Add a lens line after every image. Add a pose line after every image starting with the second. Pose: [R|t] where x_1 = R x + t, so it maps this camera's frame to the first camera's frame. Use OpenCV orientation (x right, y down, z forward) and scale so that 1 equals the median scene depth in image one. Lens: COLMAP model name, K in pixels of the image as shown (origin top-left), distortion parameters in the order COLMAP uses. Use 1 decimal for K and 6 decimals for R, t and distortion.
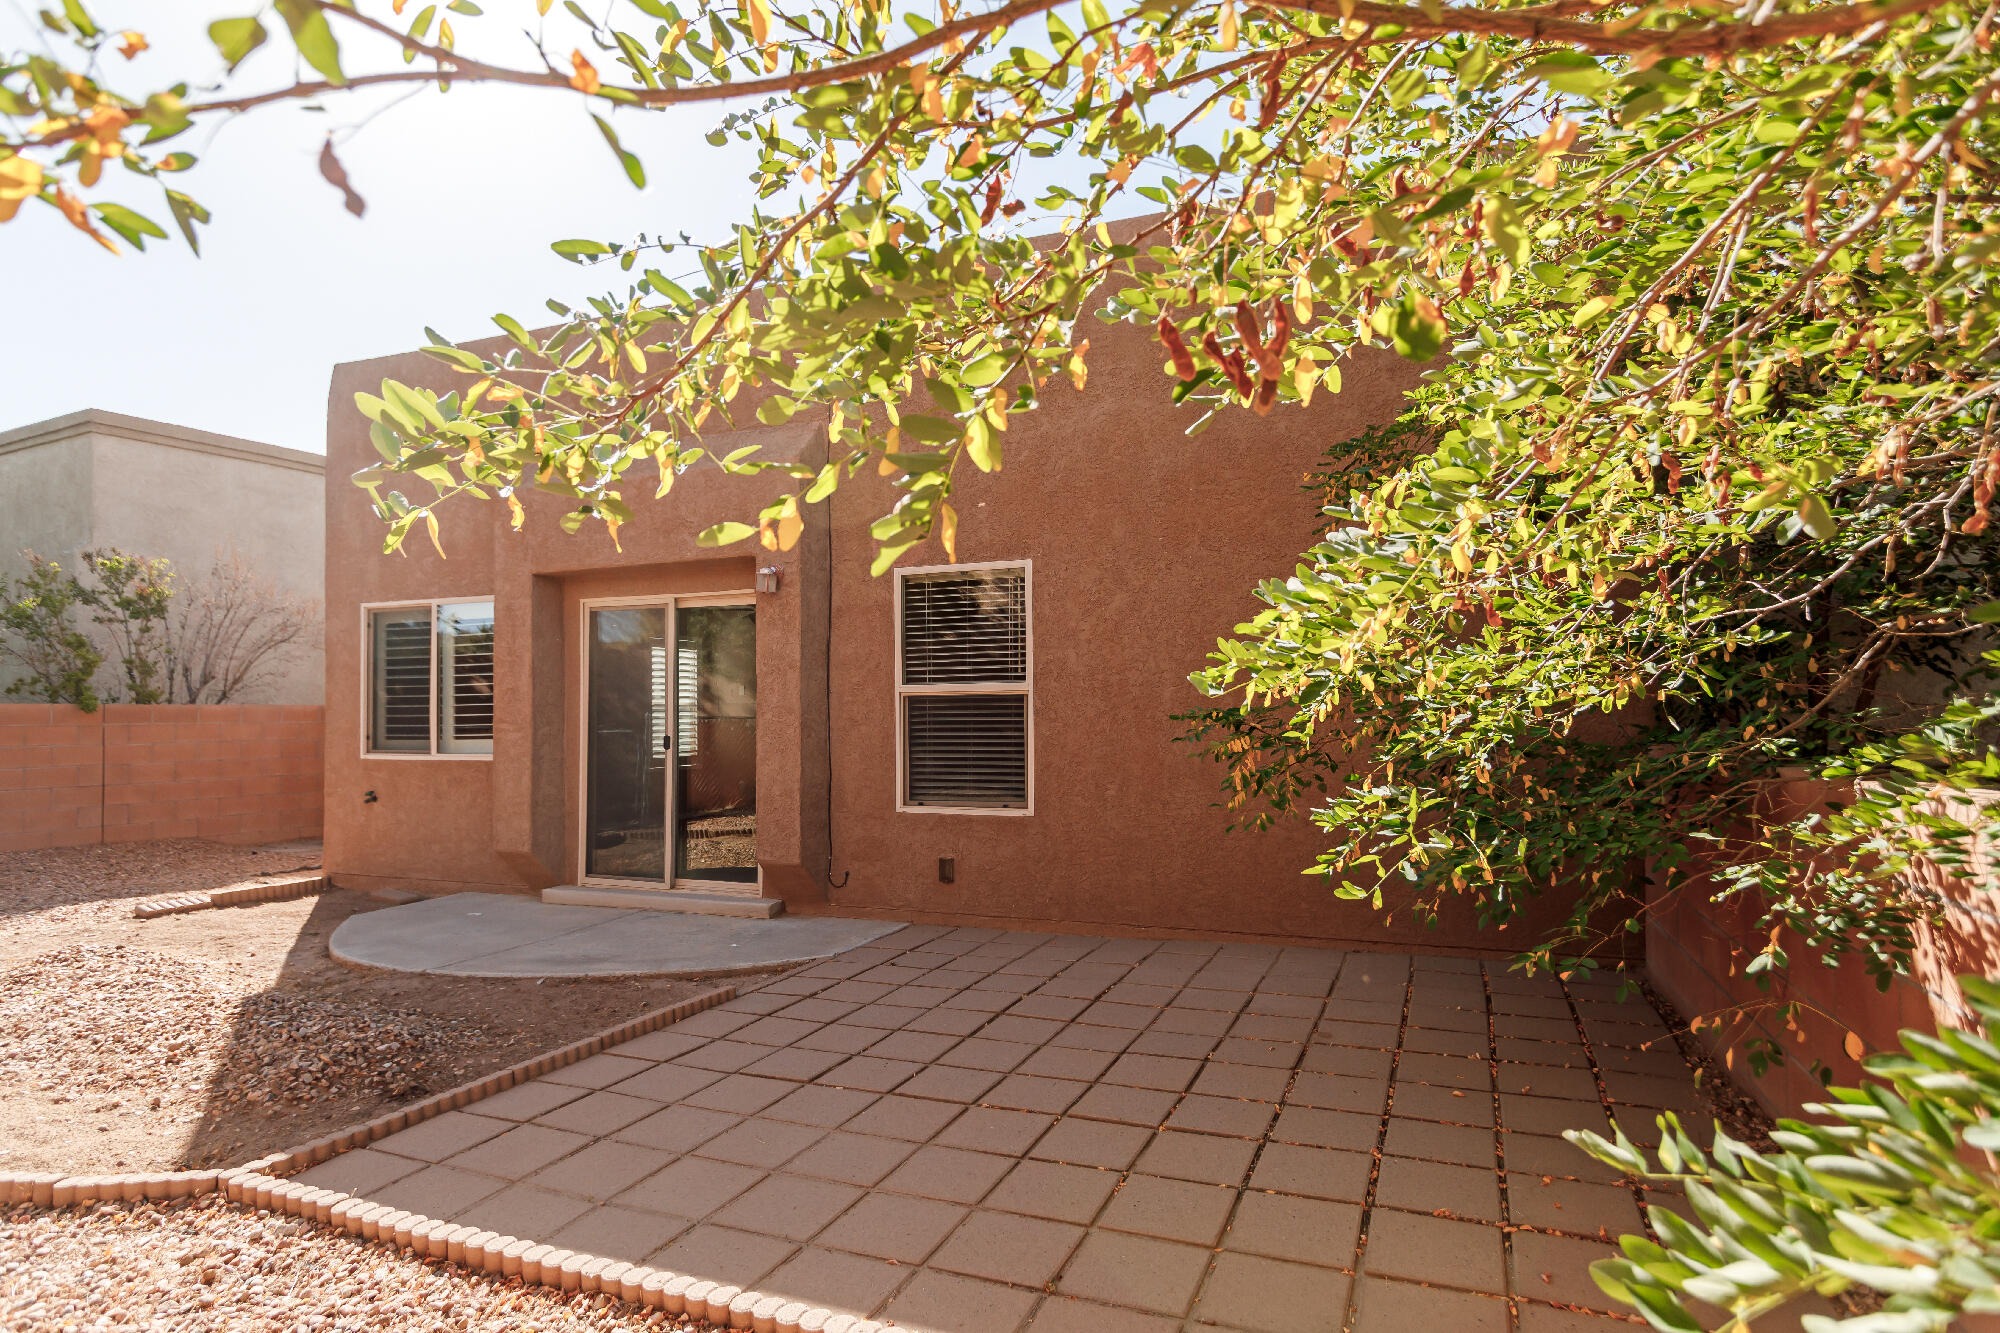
lens RADIAL K [[1040.0, 0, 1038.9], [0, 1040.0, 698.4], [0, 0, 1]] dist [0.000169, -0.001376]
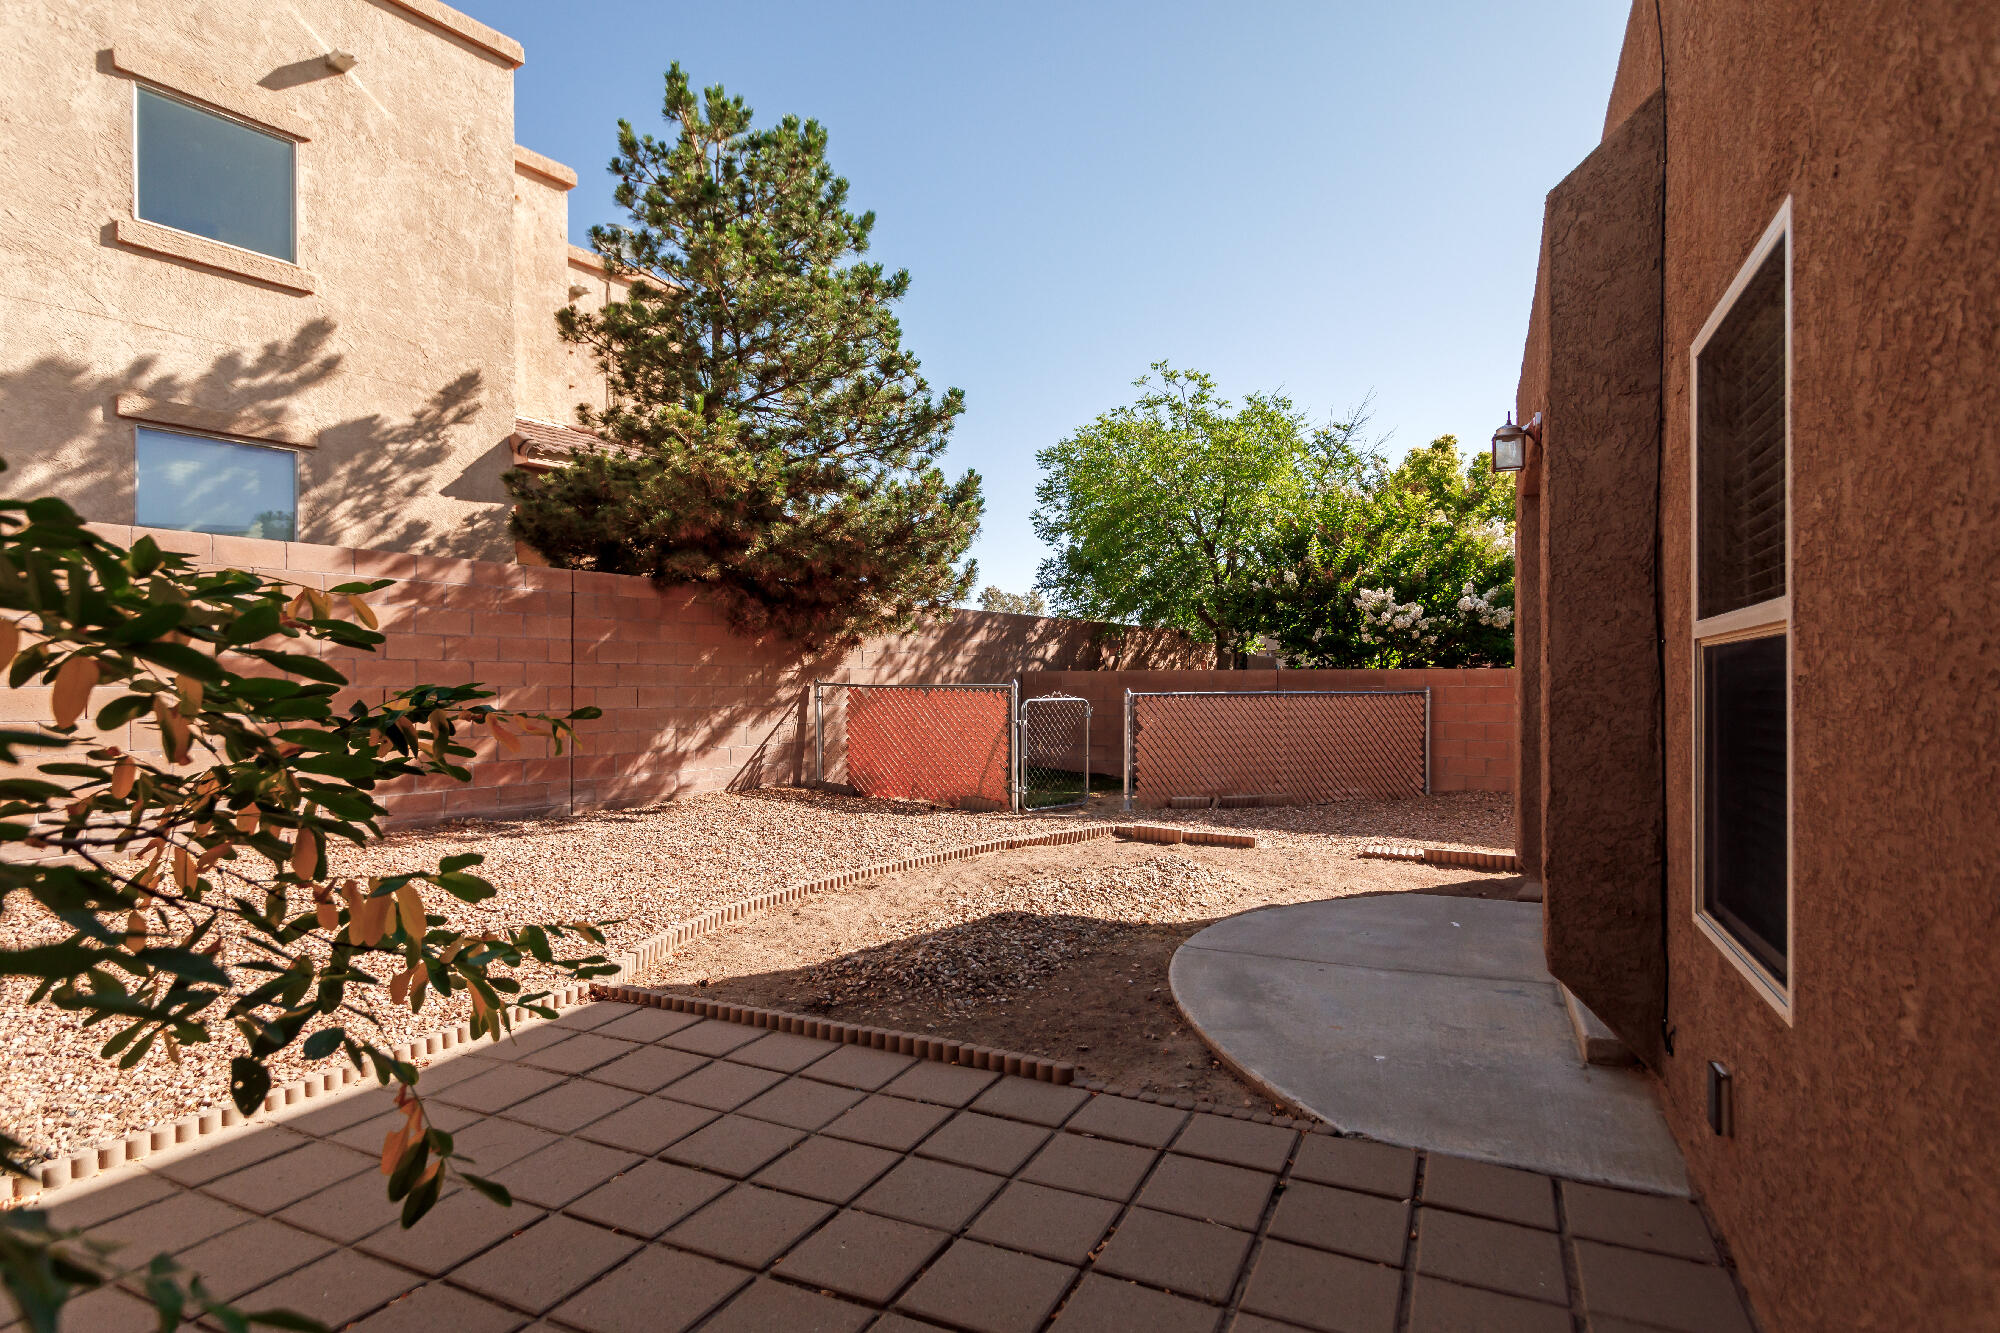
lens RADIAL K [[997.5, 0, 1000.0], [0, 997.5, 666.5], [0, 0, 1]] dist [0.034758, -0.000148]
pose [[-0.060944, -0.005215, -0.998128, 0.311948], [0.013884, 0.999885, -0.006072, 0.003934], [0.998045, -0.014228, -0.060865, 0.780998]]
